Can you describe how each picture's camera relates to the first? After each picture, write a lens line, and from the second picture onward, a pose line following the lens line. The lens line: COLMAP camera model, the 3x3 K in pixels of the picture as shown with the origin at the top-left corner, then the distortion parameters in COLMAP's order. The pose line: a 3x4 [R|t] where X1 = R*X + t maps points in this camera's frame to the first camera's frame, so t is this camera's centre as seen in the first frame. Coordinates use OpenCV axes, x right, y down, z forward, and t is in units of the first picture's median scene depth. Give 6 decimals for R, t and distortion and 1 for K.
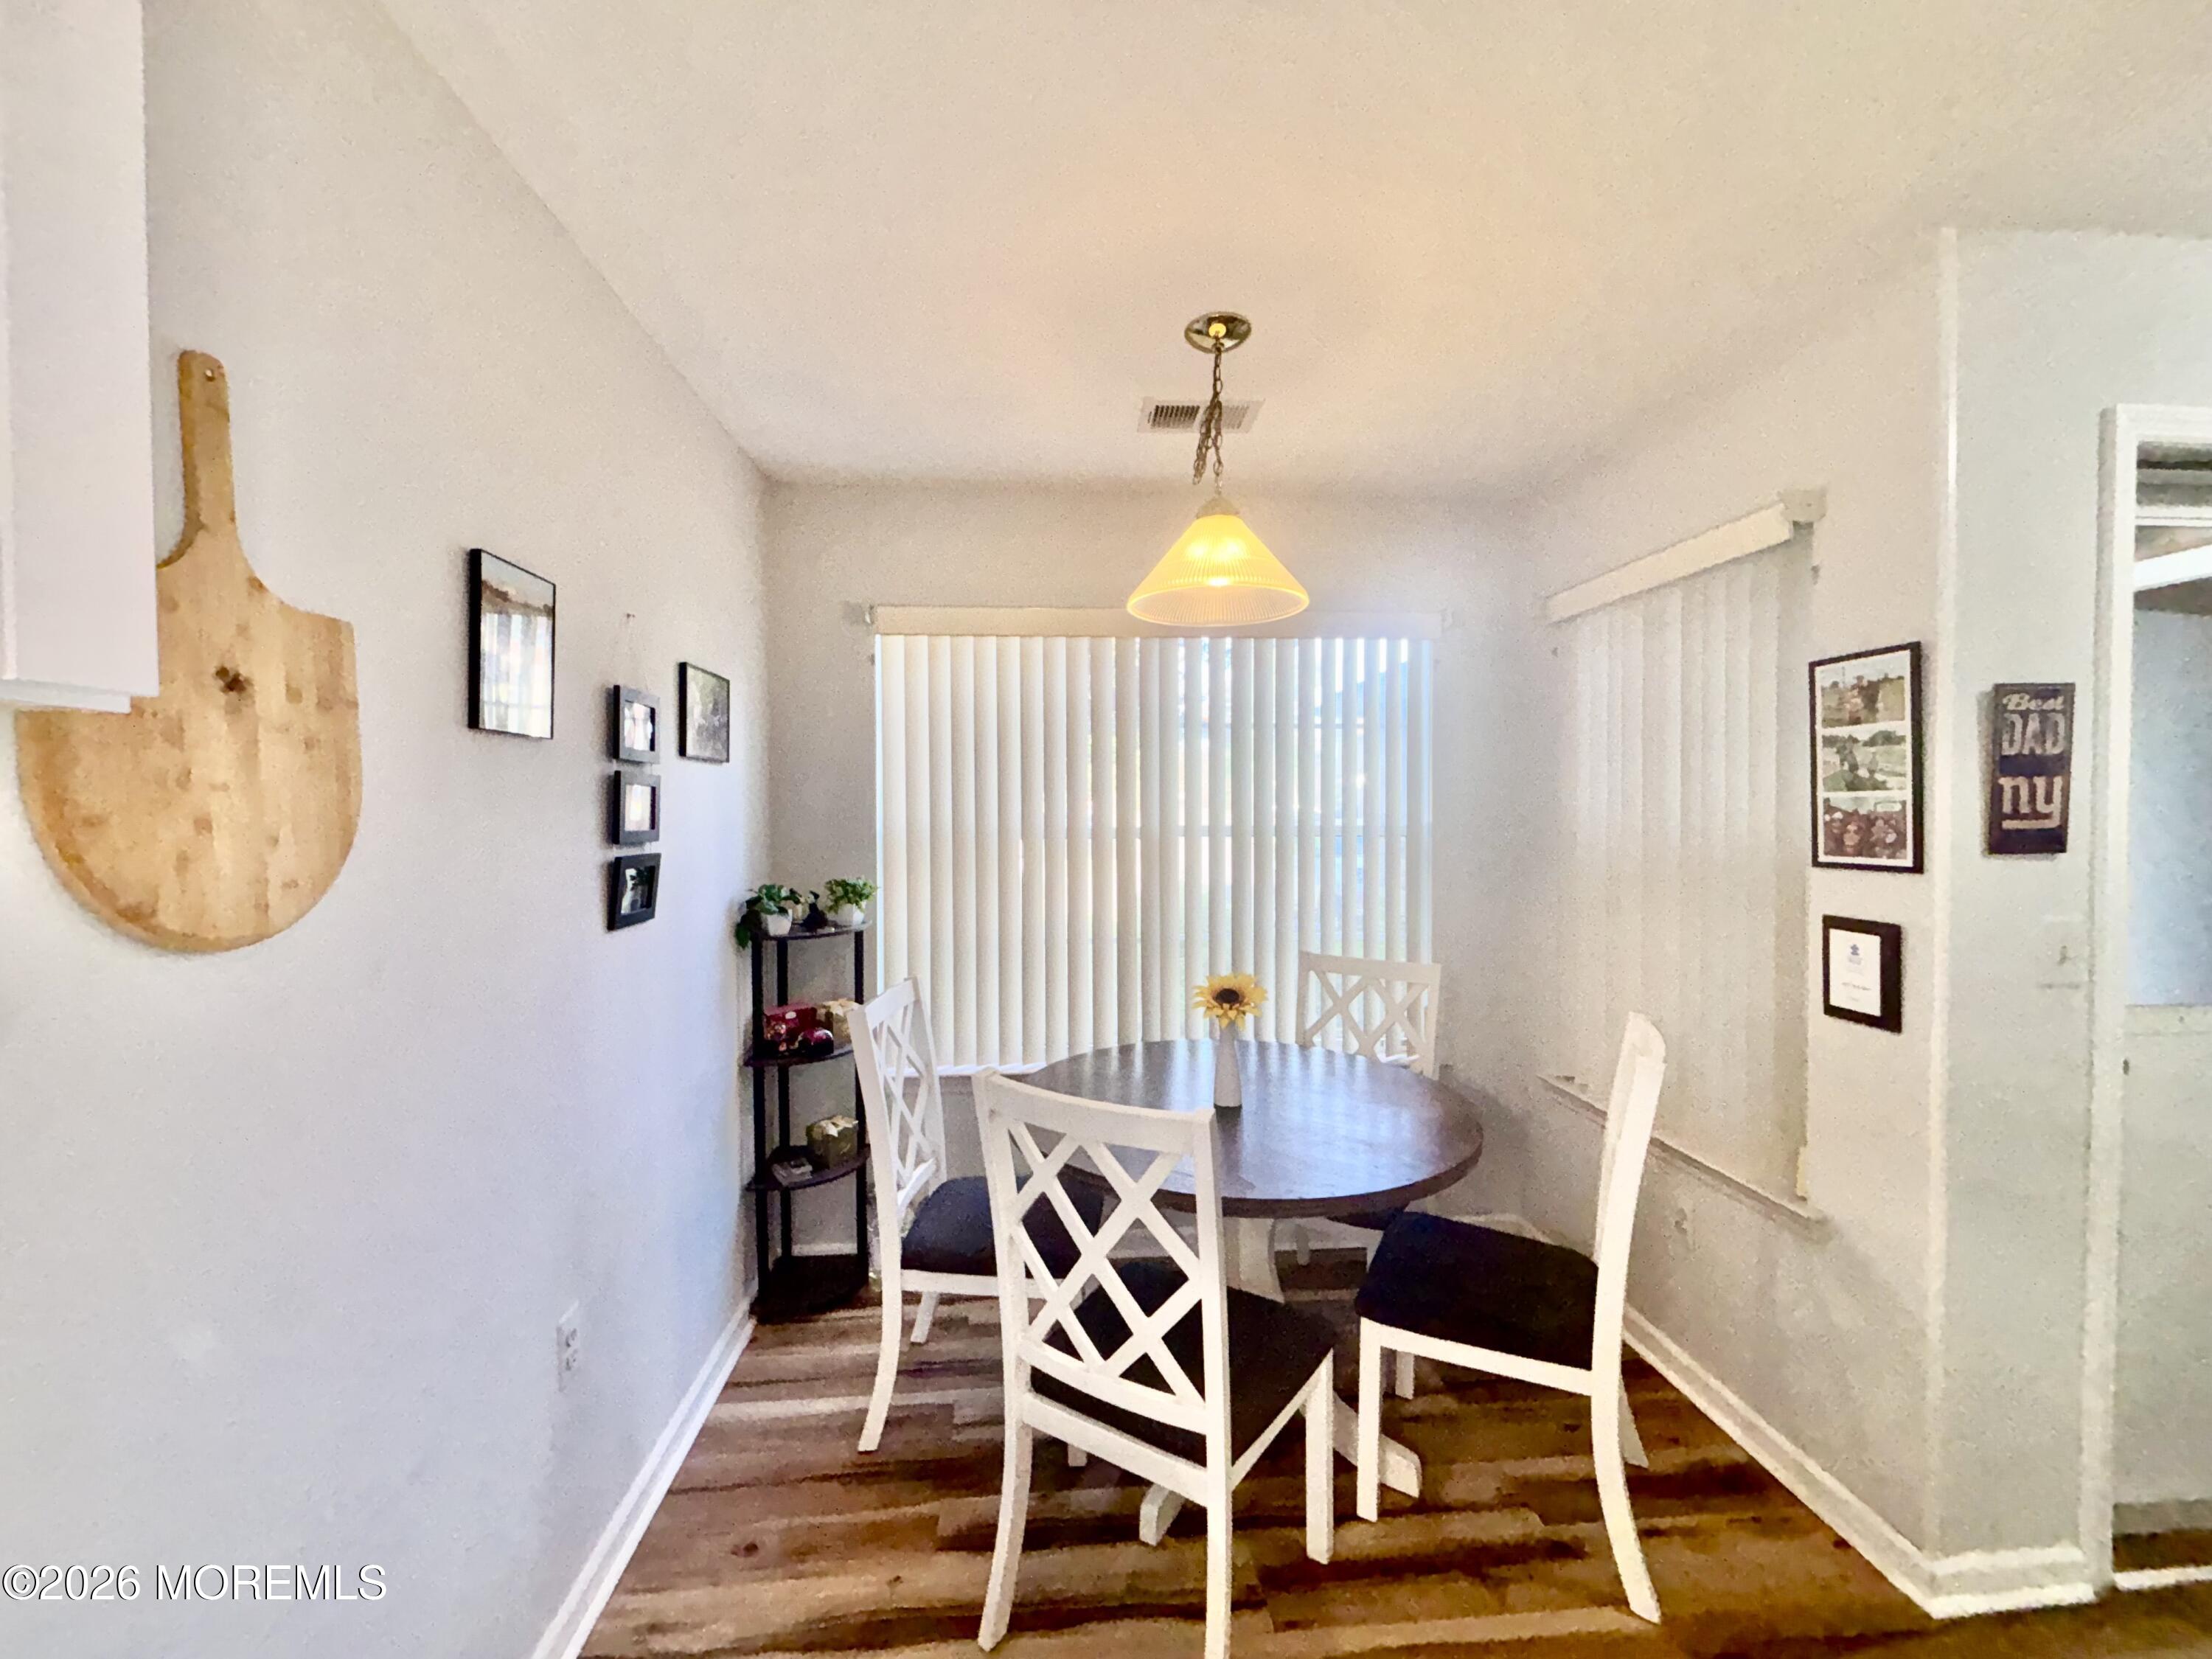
lens RADIAL K [[880.6, 0, 1108.4], [0, 880.6, 825.6], [0, 0, 1]] dist [0.003912, 0.000478]
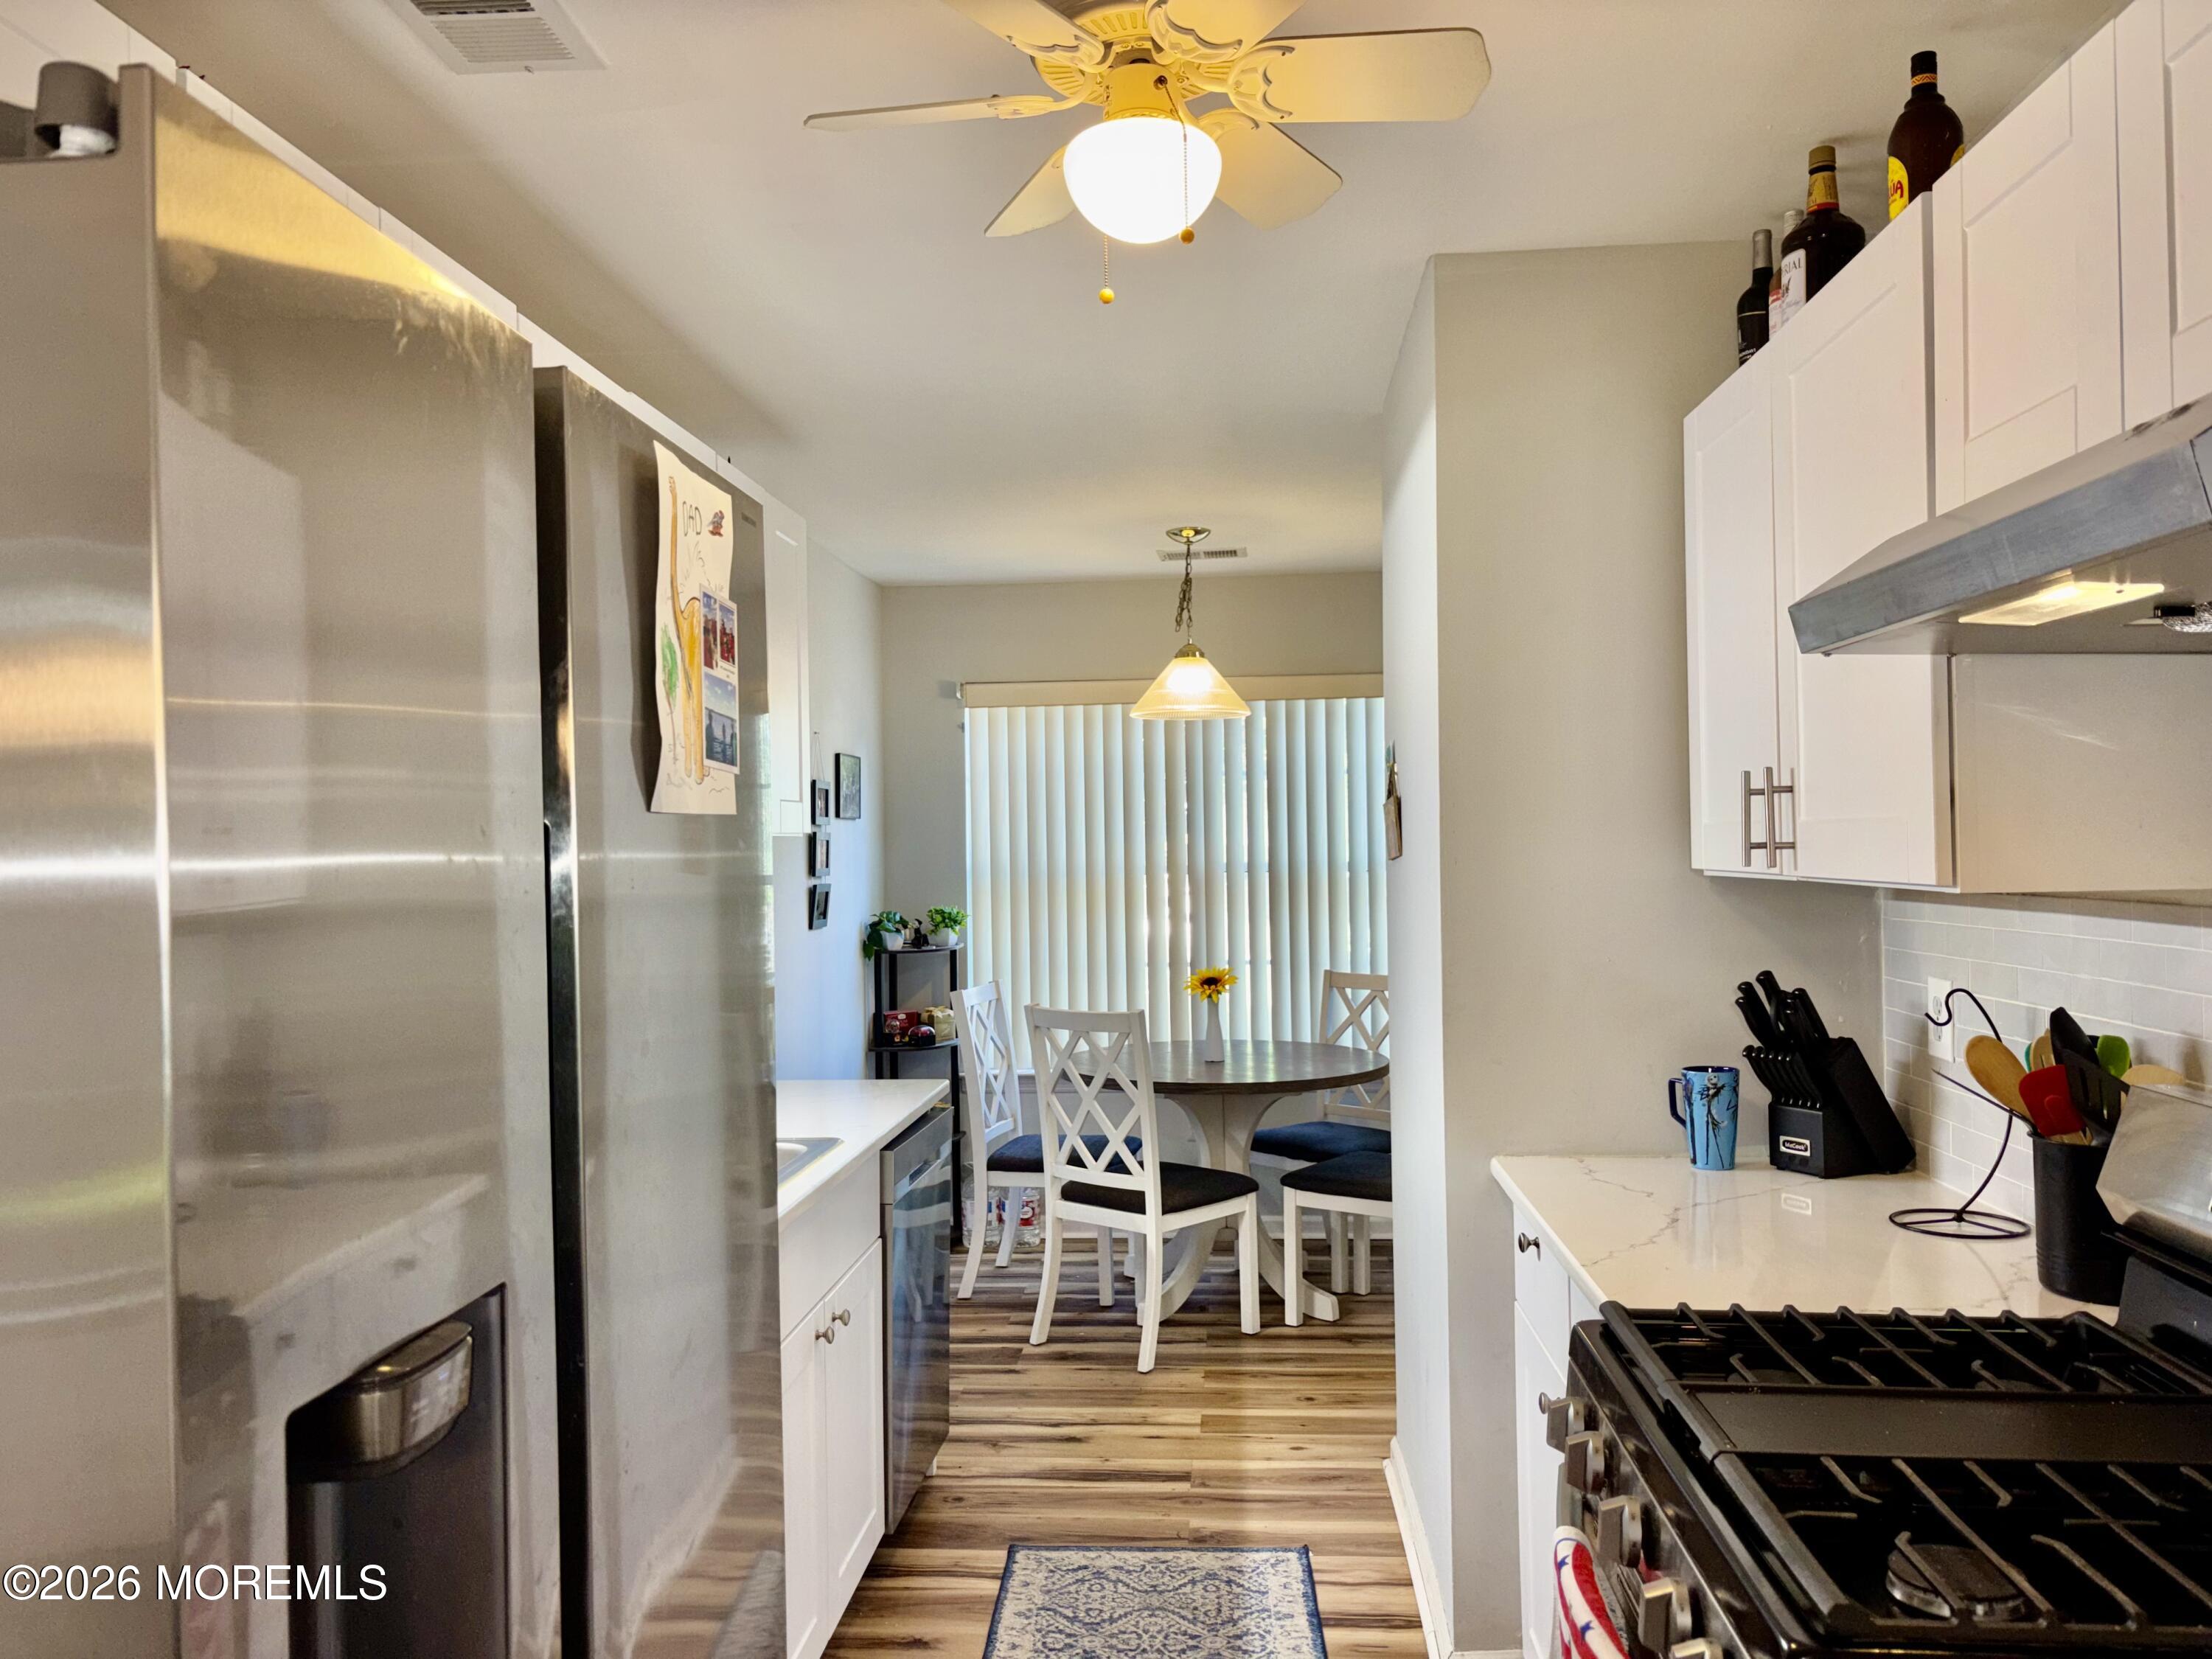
lens RADIAL K [[1677.5, 0, 1108.5], [0, 1677.5, 831.2], [0, 0, 1]] dist [0.010750, 0.000603]
pose [[0.986316, -0.011660, -0.164455, 0.345304], [0.007751, 0.999672, -0.024393, 0.011994], [0.164685, 0.022784, 0.986083, -1.390035]]
